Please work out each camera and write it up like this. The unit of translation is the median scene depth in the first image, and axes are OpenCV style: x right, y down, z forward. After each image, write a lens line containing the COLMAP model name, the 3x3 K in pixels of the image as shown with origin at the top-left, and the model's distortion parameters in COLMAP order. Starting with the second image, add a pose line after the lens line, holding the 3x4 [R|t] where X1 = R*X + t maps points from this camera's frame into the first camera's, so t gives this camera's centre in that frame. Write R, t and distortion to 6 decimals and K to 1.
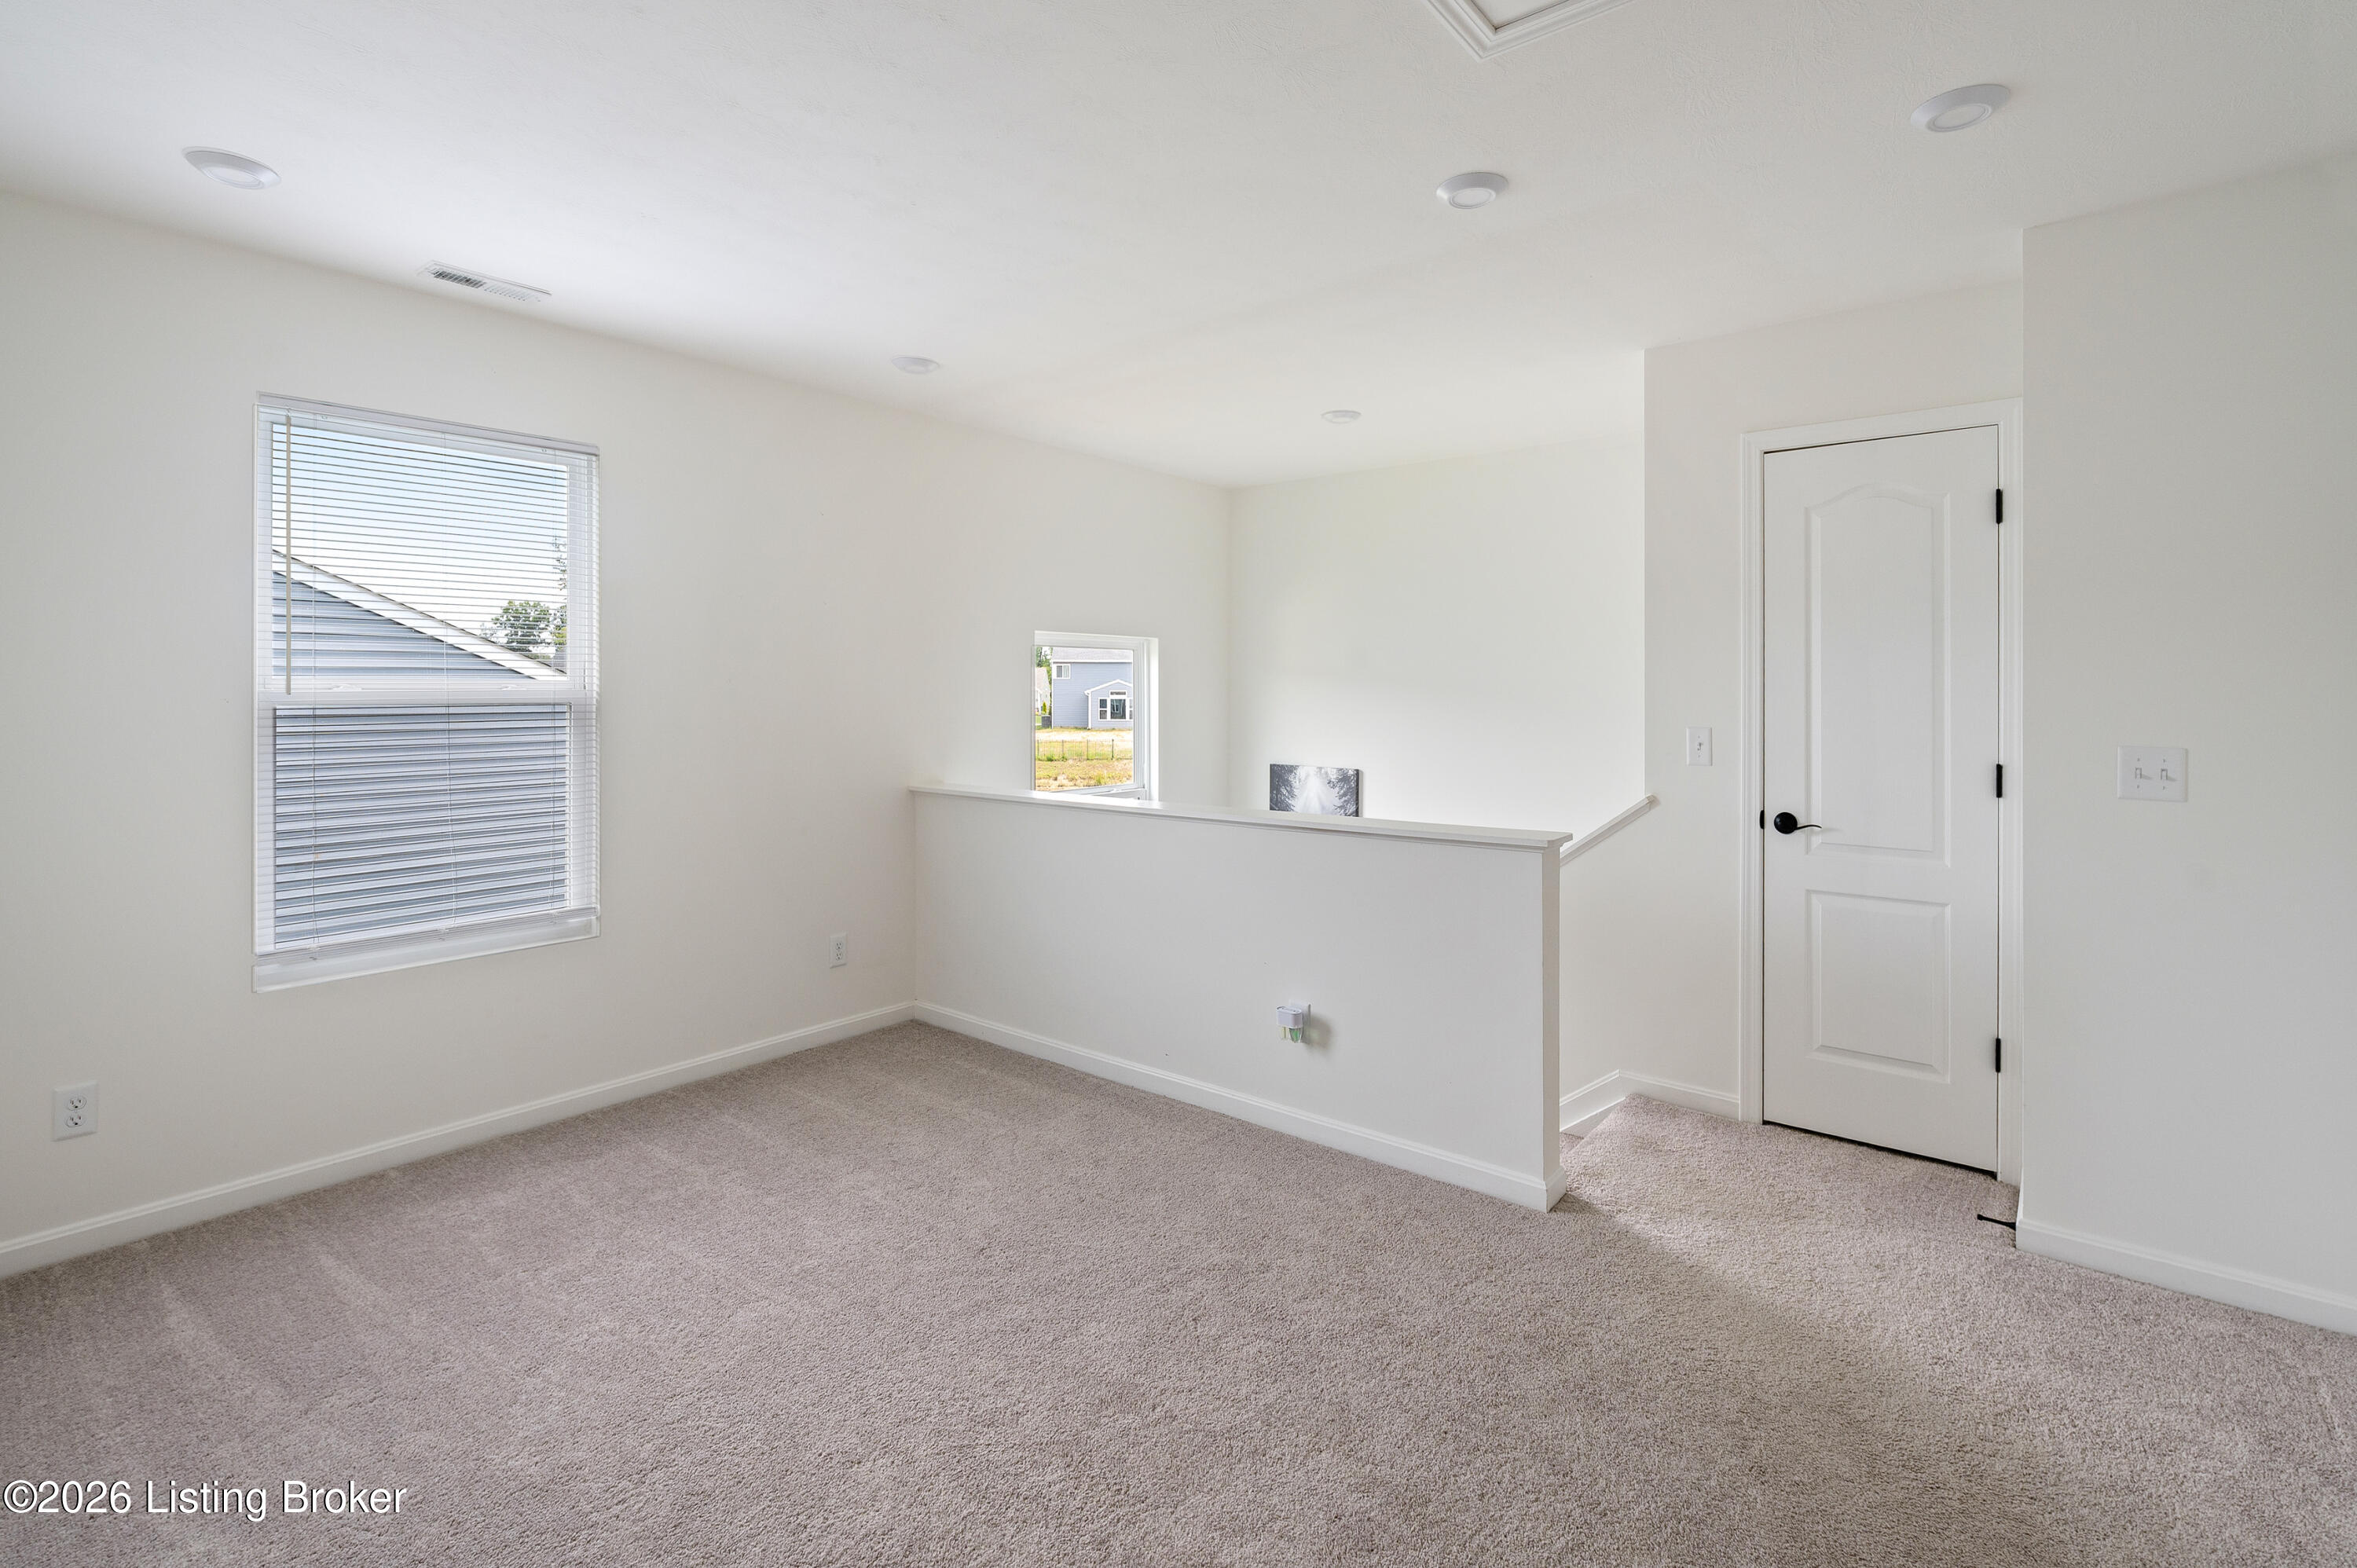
lens RADIAL K [[1080.7, 0, 1189.0], [0, 1080.7, 694.7], [0, 0, 1]] dist [-0.000348, 0.000881]
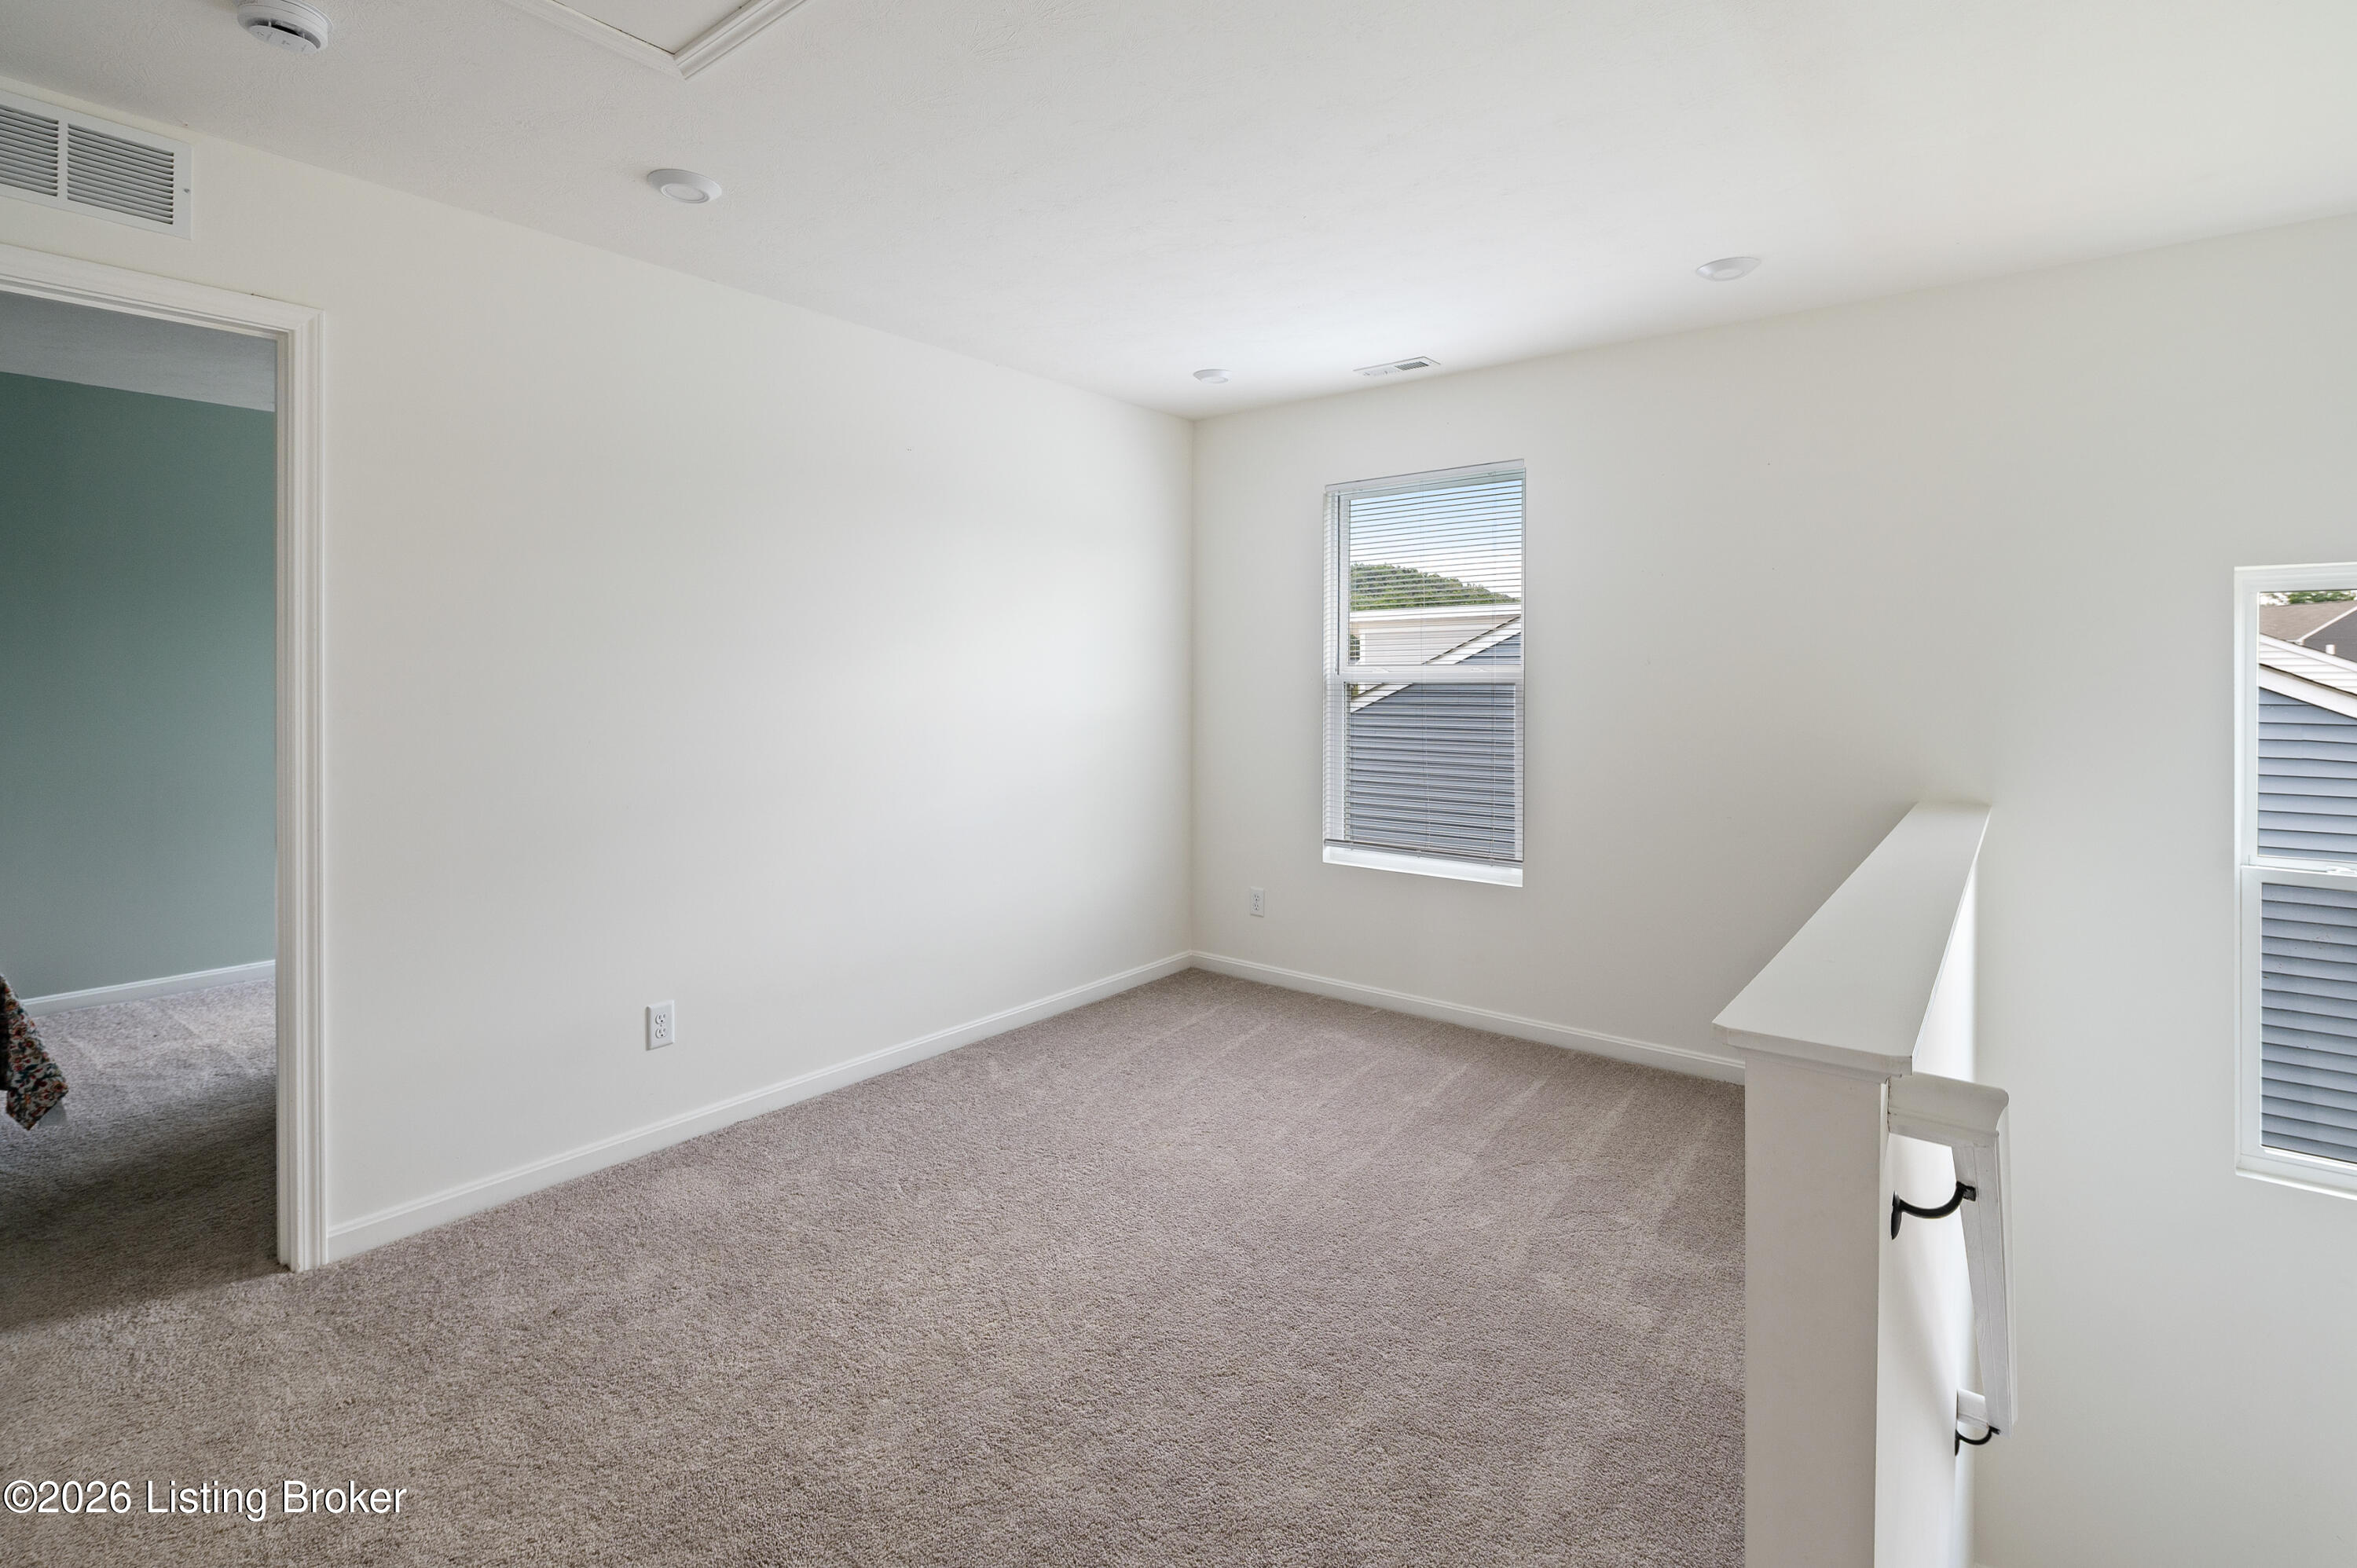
lens RADIAL K [[1080.7, 0, 1189.0], [0, 1080.7, 694.7], [0, 0, 1]] dist [-0.000348, 0.000881]
pose [[0.022241, 0.019714, -0.999558, 0.629479], [-0.004556, 0.999797, 0.019617, -0.002022], [0.999742, 0.004117, 0.022326, 0.667336]]
